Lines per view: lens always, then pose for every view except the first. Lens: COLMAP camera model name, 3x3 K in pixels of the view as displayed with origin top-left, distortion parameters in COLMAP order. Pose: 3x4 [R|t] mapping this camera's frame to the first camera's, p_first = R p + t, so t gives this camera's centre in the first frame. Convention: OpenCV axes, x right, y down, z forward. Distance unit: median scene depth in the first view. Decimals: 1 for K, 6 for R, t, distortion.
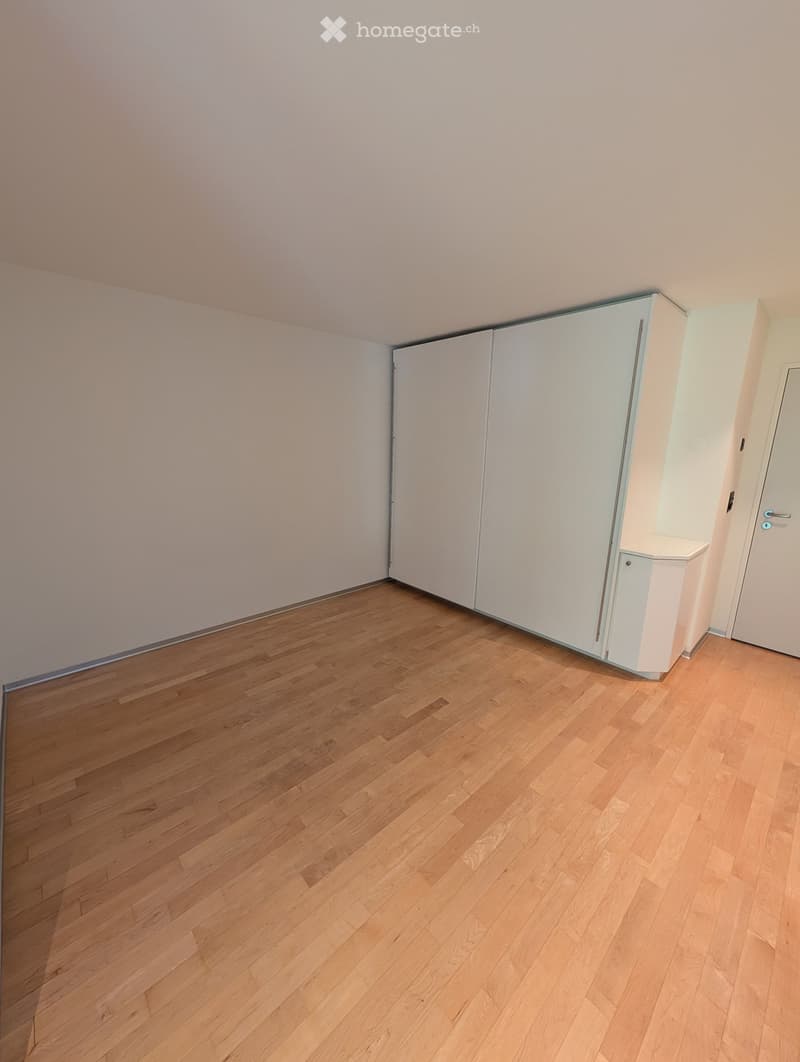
lens RADIAL K [[407.5, 0, 402.3], [0, 407.5, 530.5], [0, 0, 1]] dist [-0.000596, -0.000226]
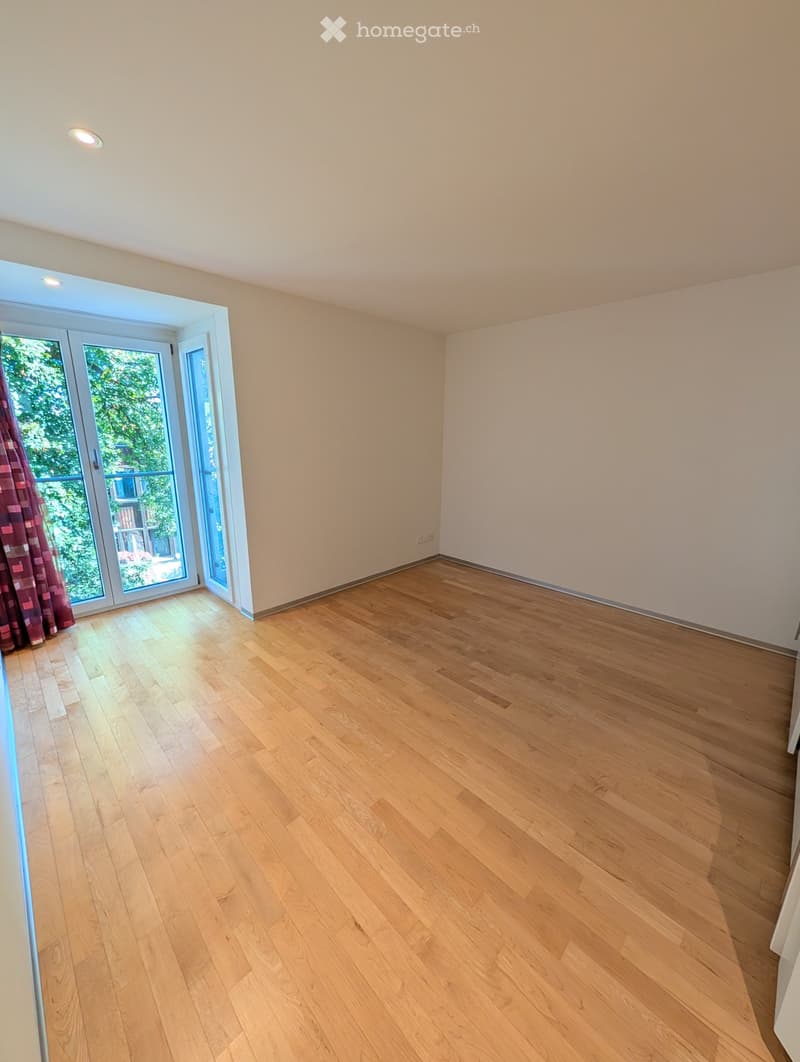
lens RADIAL K [[407.5, 0, 404.9], [0, 407.5, 527.1], [0, 0, 1]] dist [-0.000596, -0.000226]
pose [[0.048841, 0.213405, -0.975742, 0.840651], [-0.218947, 0.955435, 0.198004, -0.093286], [0.974514, 0.203965, 0.093388, 0.561046]]
